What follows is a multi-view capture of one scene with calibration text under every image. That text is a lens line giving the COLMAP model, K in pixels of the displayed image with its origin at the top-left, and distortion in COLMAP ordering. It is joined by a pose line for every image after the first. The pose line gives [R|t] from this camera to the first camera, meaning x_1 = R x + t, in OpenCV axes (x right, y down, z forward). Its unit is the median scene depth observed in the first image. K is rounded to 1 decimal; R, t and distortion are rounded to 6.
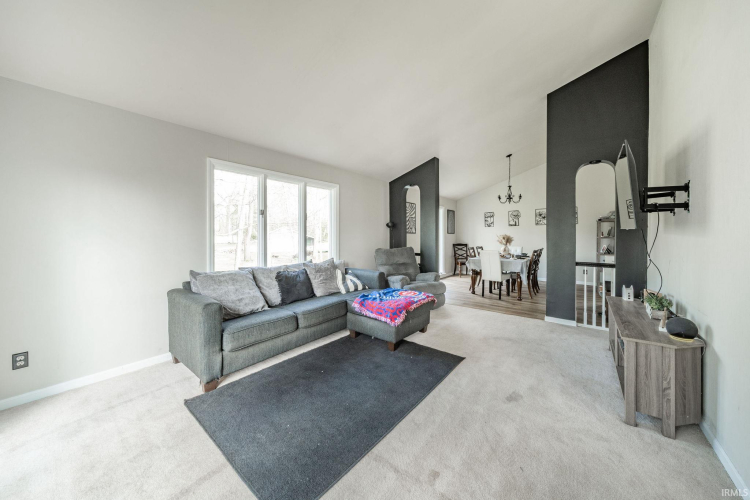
lens RADIAL K [[262.0, 0, 380.1], [0, 262.0, 239.9], [0, 0, 1]] dist [-0.002701, -0.000469]
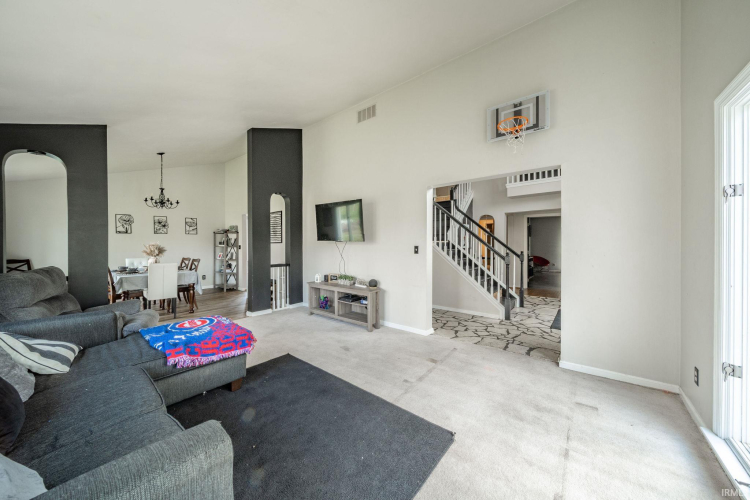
lens RADIAL K [[260.8, 0, 375.3], [0, 260.8, 244.4], [0, 0, 1]] dist [-0.001618, -0.000044]
pose [[0.020644, -0.001920, 0.999785, -0.748892], [0.018998, 0.999818, 0.001528, -0.015290], [-0.999606, 0.018962, 0.020677, 0.554670]]
